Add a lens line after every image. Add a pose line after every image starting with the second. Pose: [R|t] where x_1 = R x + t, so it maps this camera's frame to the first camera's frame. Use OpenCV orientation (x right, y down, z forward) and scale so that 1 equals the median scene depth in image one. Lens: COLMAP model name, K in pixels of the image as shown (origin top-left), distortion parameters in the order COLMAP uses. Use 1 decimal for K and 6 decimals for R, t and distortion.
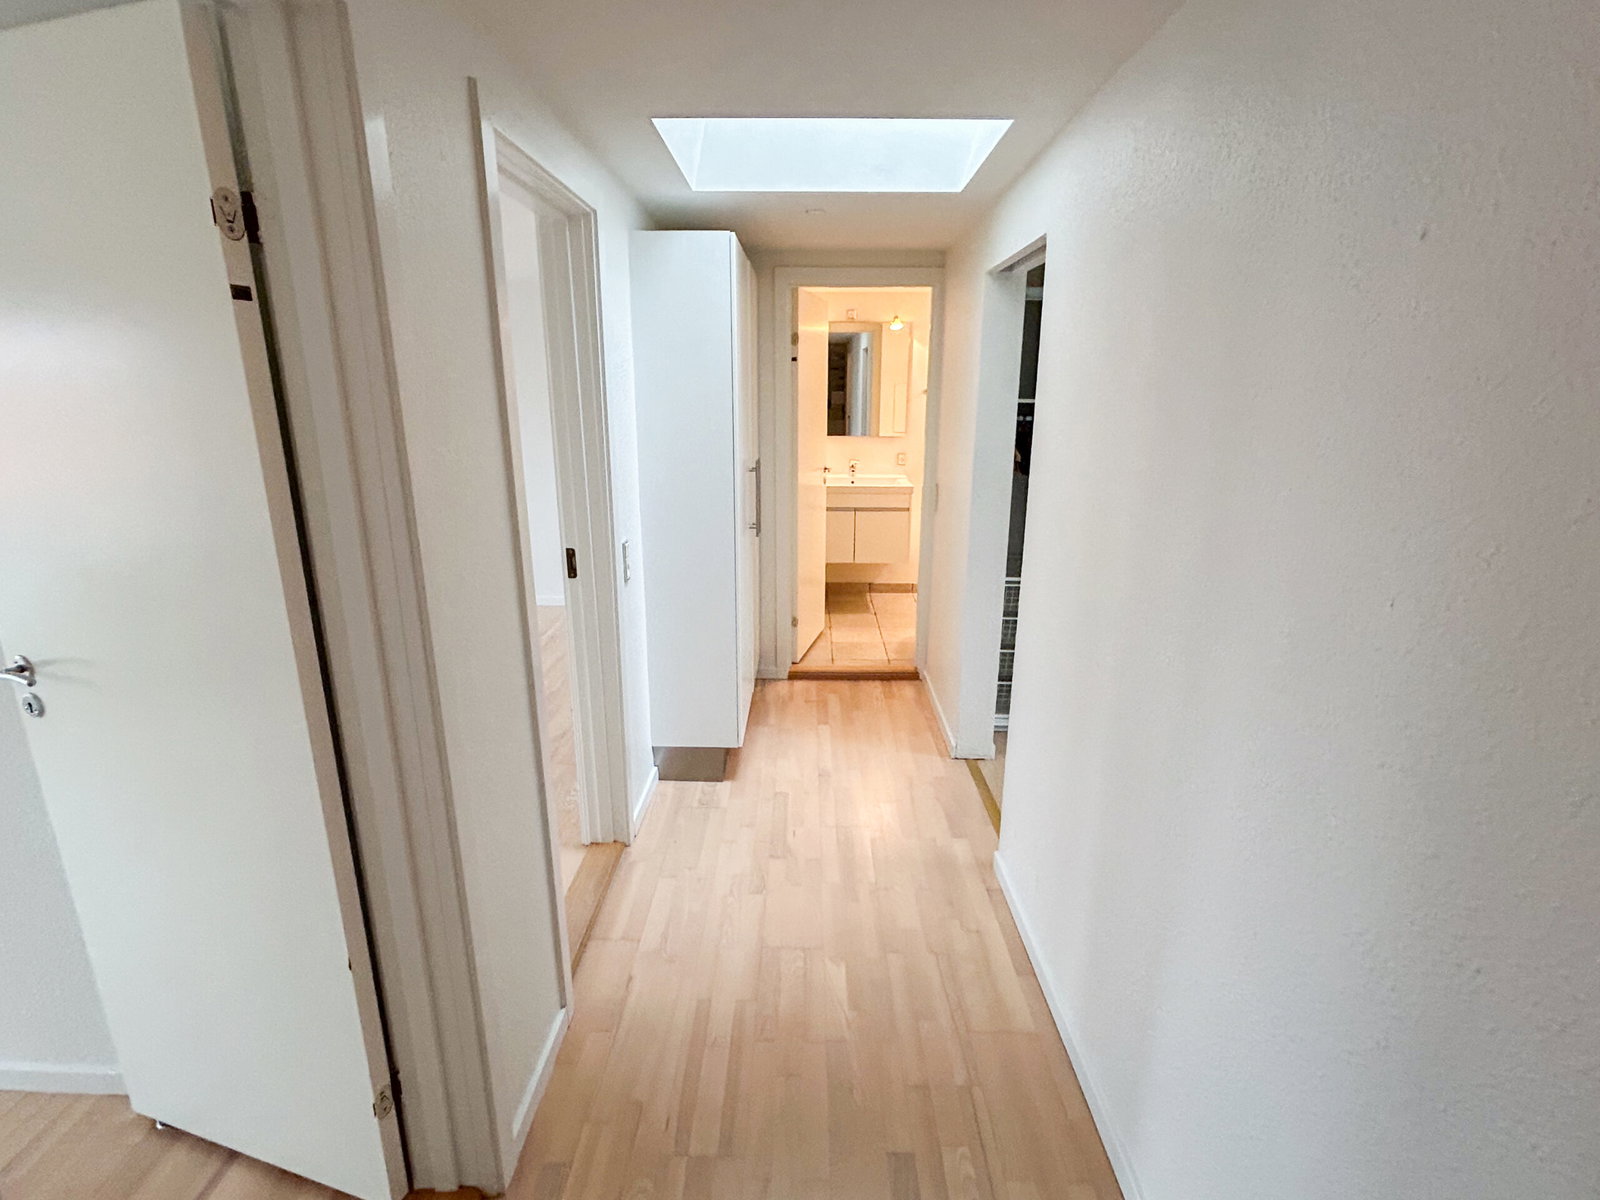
lens RADIAL K [[775.3, 0, 796.0], [0, 775.3, 601.8], [0, 0, 1]] dist [-0.003419, 0.001038]
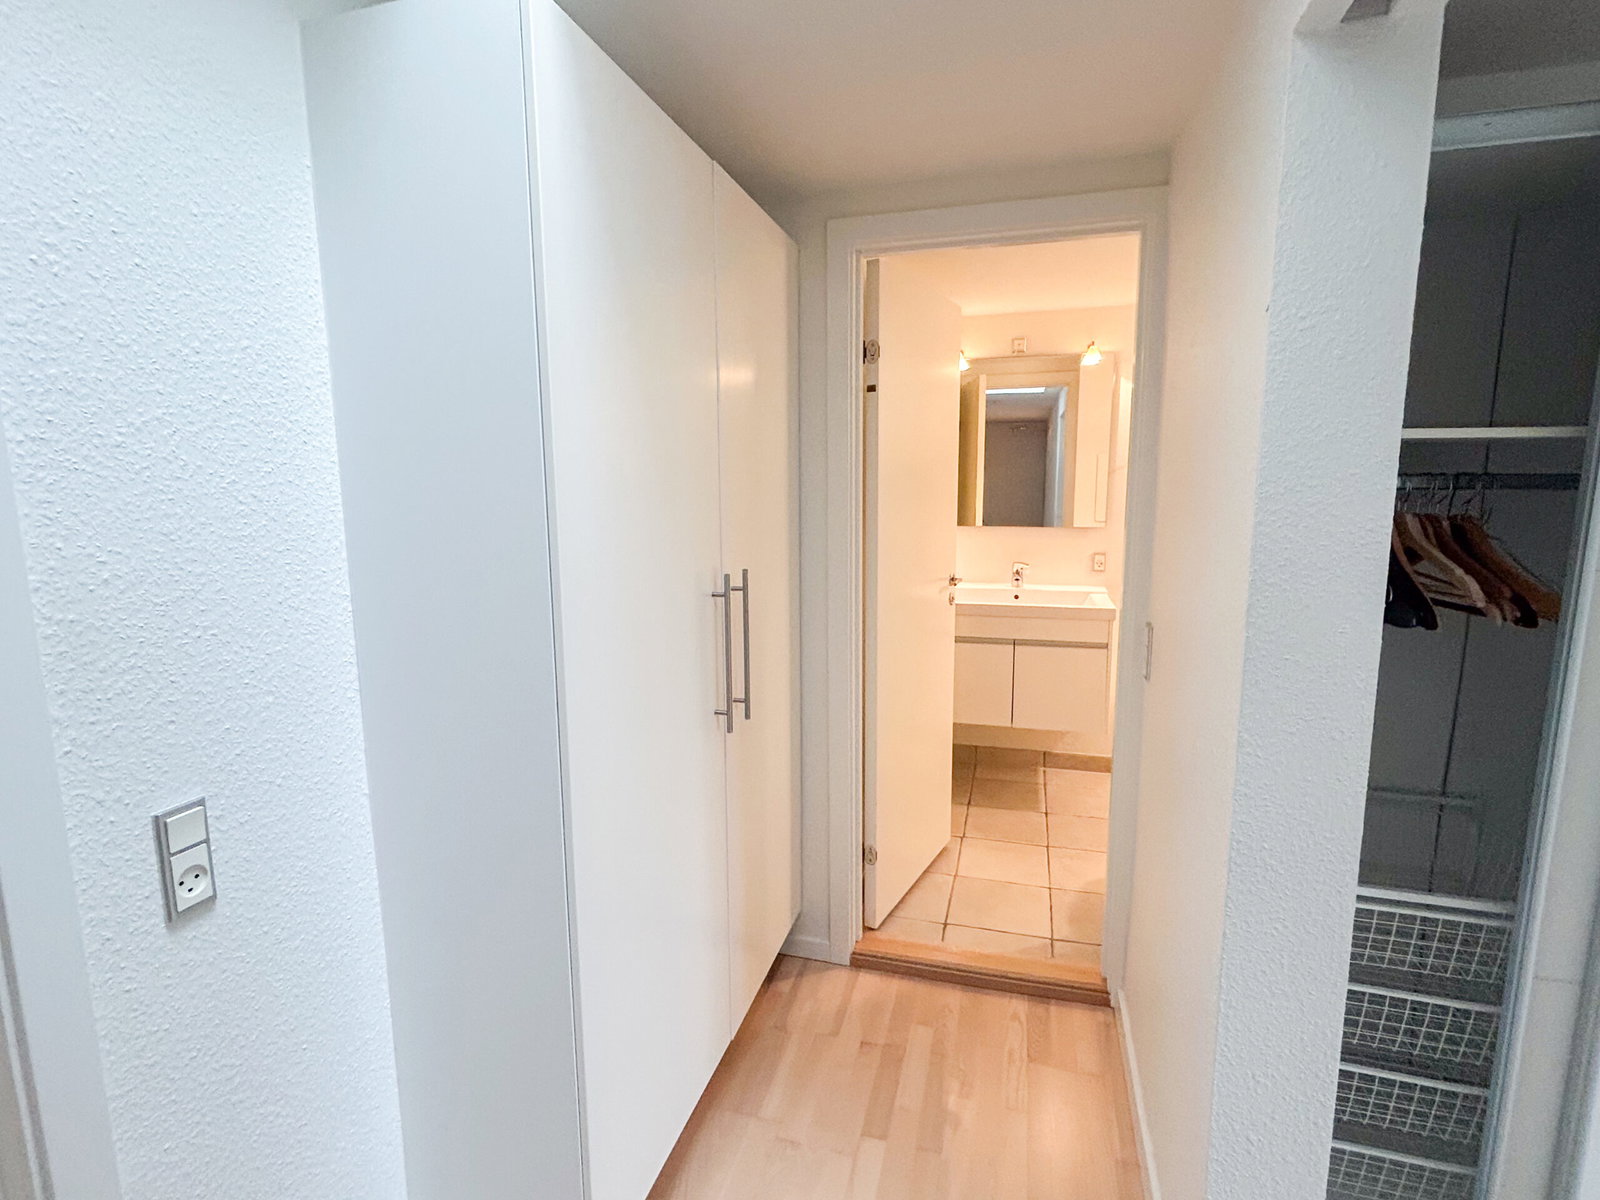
lens RADIAL K [[780.4, 0, 803.5], [0, 780.4, 599.1], [0, 0, 1]] dist [-0.003620, -0.000102]
pose [[0.965316, 0.029378, -0.259427, 0.082375], [-0.059617, 0.992200, -0.109472, -0.083507], [0.254187, 0.121141, 0.959538, 0.391772]]
